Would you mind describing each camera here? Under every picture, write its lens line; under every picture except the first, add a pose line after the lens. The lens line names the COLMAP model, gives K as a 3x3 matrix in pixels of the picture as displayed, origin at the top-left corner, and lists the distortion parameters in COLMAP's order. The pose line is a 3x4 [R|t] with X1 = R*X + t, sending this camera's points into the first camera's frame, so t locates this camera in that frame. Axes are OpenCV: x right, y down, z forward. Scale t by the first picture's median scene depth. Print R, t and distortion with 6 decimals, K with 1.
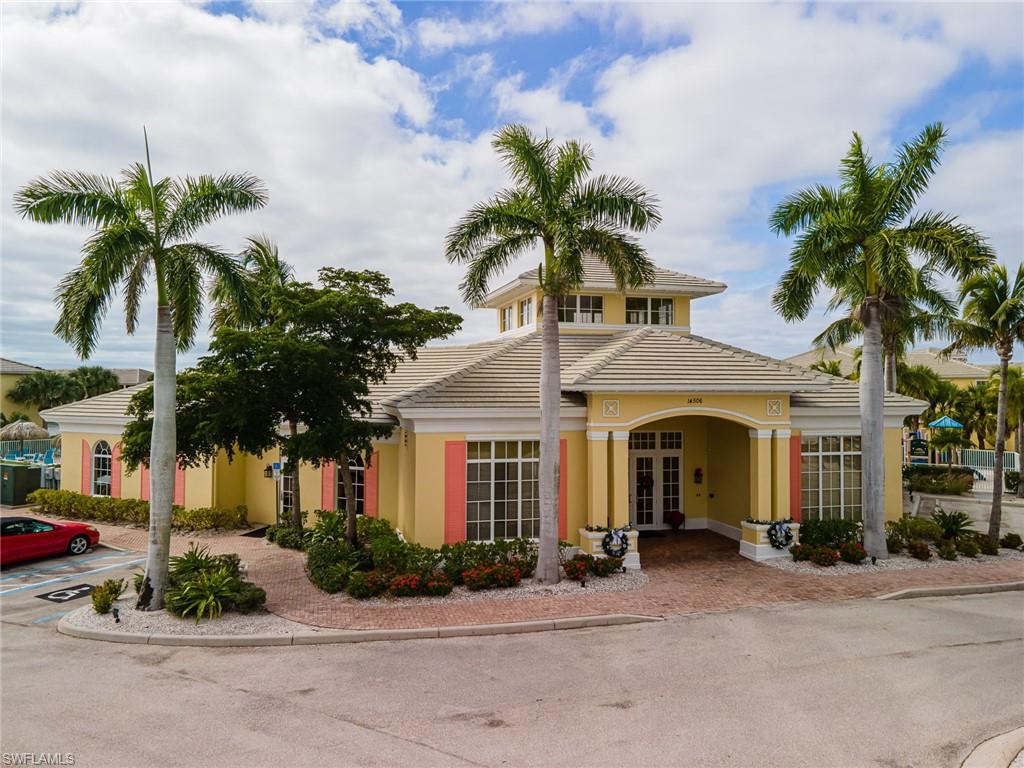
lens RADIAL K [[742.2, 0, 516.8], [0, 742.2, 381.6], [0, 0, 1]] dist [0.000040, 0.072606]
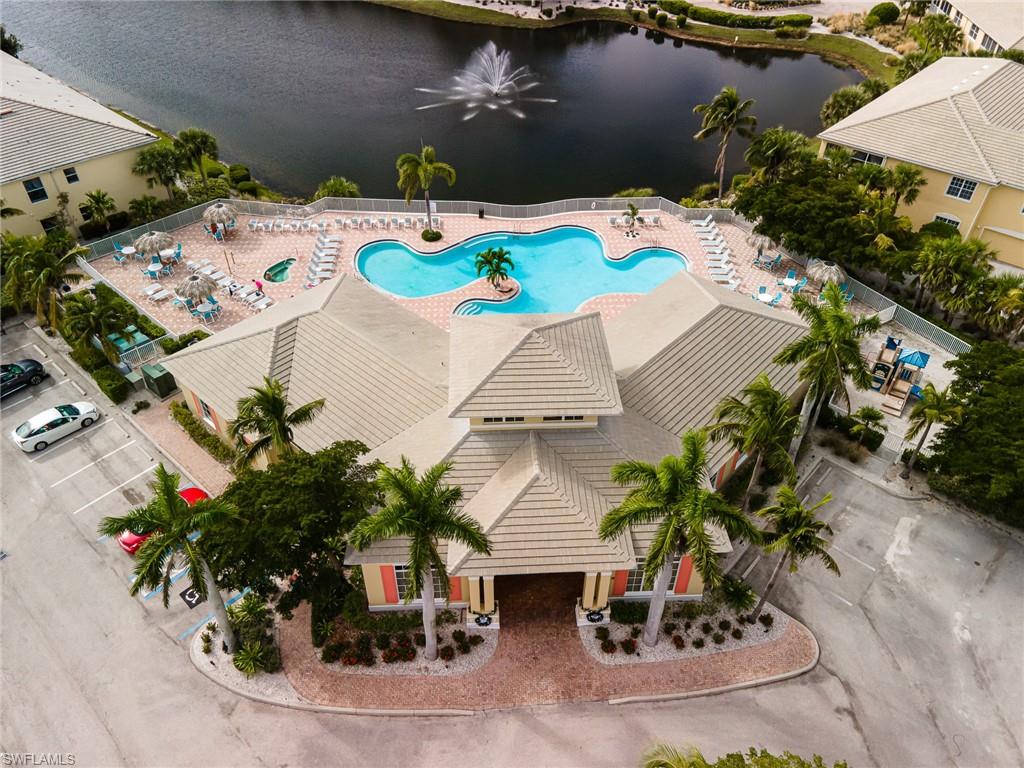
lens RADIAL K [[742.2, 0, 516.8], [0, 742.2, 381.6], [0, 0, 1]] dist [0.000040, 0.072606]
pose [[0.976070, 0.152917, -0.154609, 0.475872], [-0.015799, 0.758978, 0.650924, -1.597514], [0.216882, -0.632905, 0.743232, 0.138644]]
